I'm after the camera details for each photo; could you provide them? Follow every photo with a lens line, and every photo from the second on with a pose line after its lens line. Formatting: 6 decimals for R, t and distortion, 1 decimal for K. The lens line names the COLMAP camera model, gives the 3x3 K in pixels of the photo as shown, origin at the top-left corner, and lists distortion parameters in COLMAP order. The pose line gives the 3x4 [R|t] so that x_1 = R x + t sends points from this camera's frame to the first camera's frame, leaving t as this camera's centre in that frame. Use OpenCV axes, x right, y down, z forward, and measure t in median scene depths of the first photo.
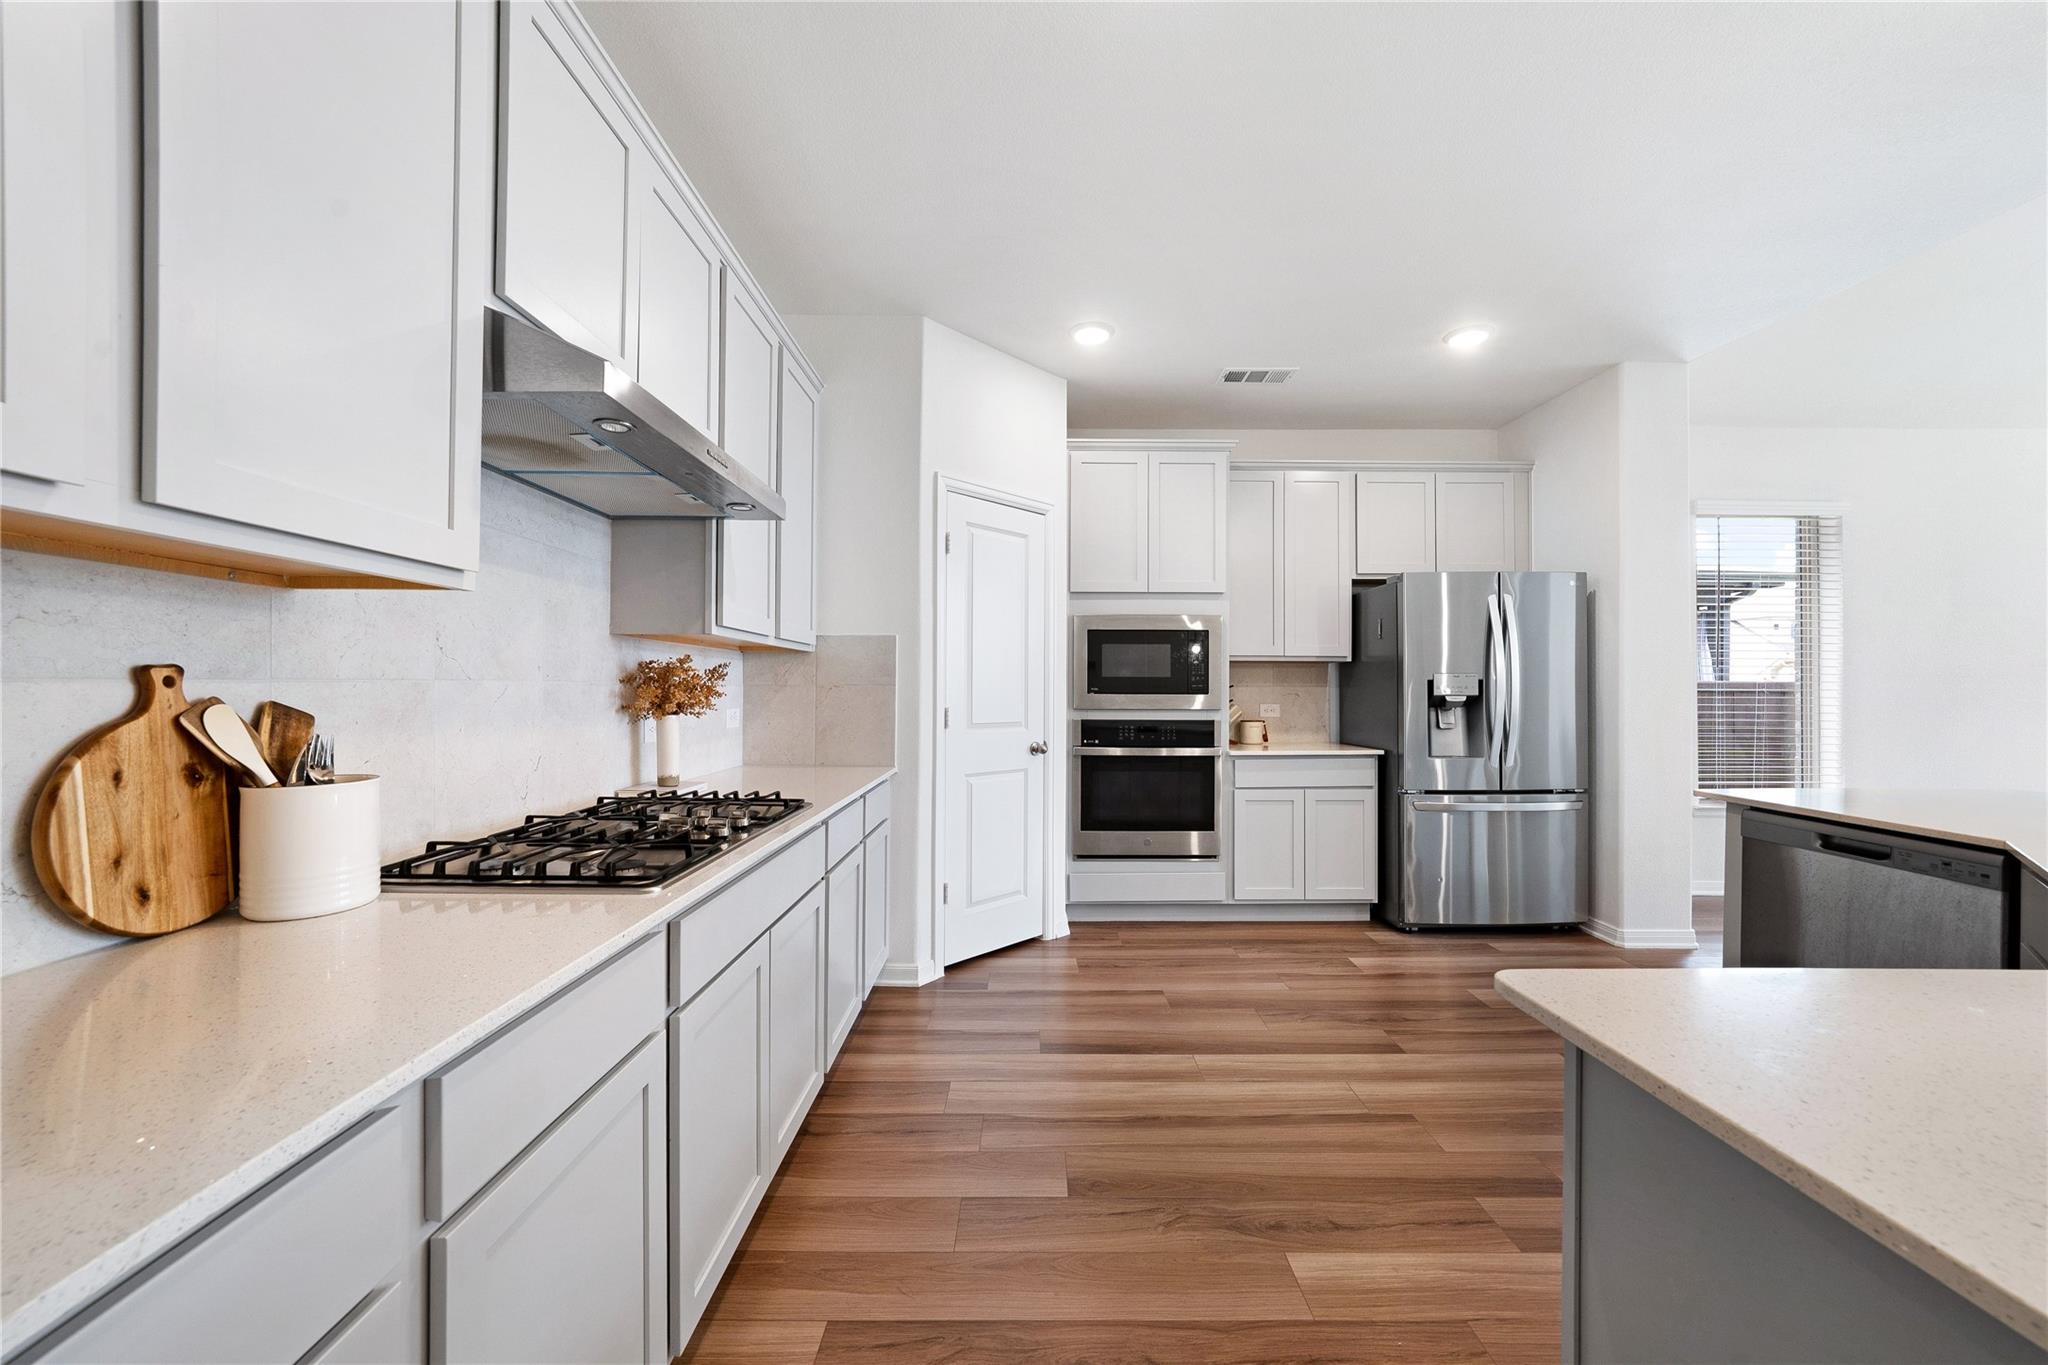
lens RADIAL K [[756.3, 0, 1027.3], [0, 756.3, 690.0], [0, 0, 1]] dist [-0.026687, 0.005607]
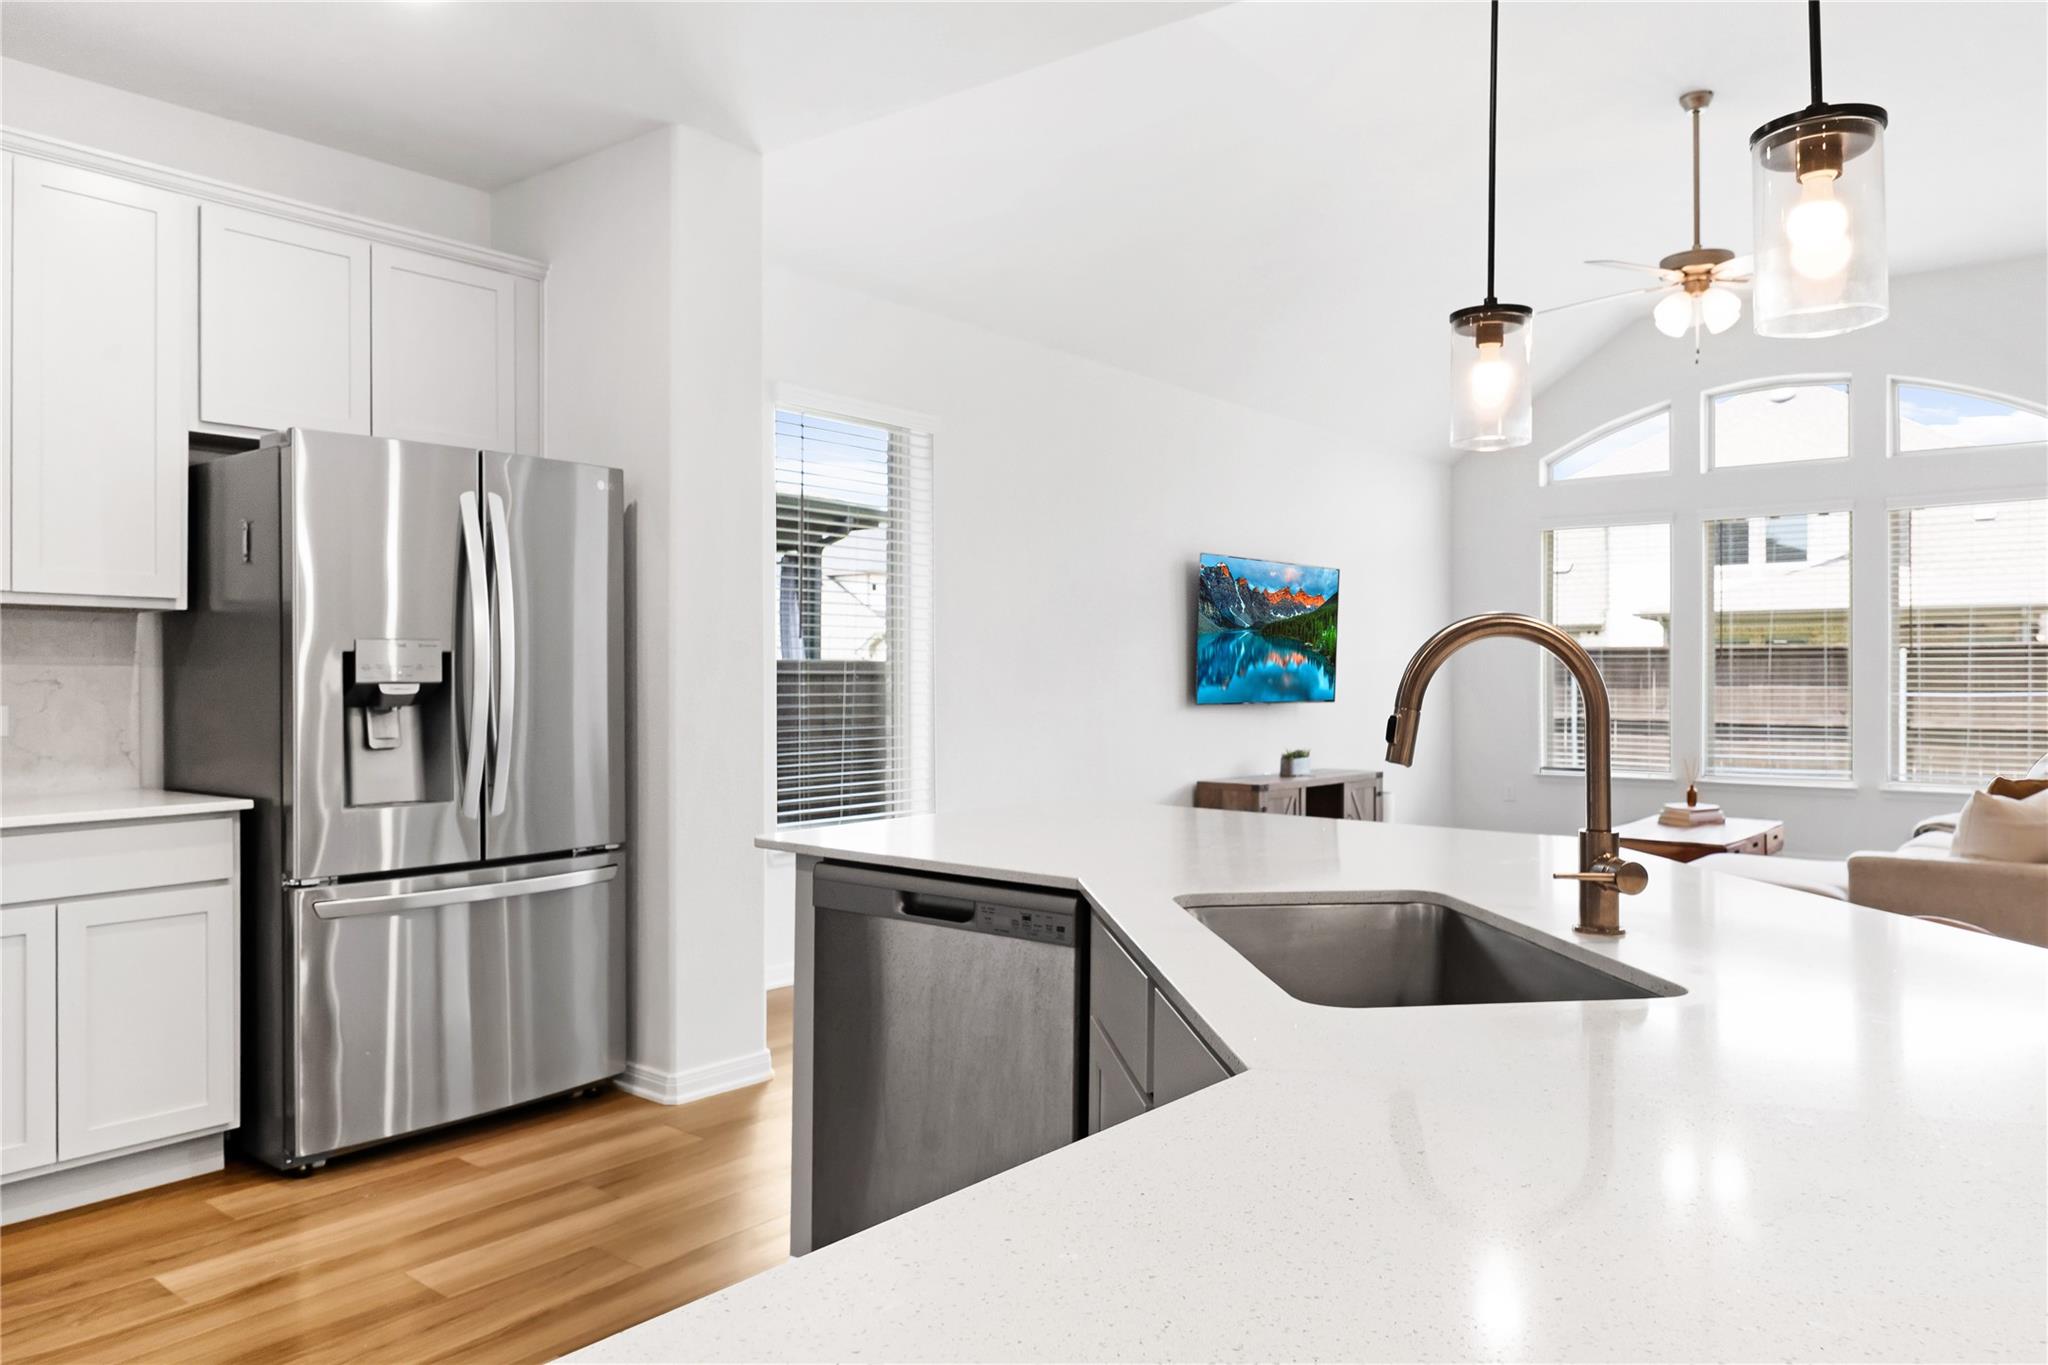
lens RADIAL K [[1413.8, 0, 1024.0], [0, 1413.8, 682.5], [0, 0, 1]] dist [-0.002219, -0.002172]
pose [[0.624537, -0.005666, 0.780975, 0.085792], [0.000140, 0.999974, 0.007143, 0.000151], [-0.780995, -0.004351, 0.624522, 0.069734]]
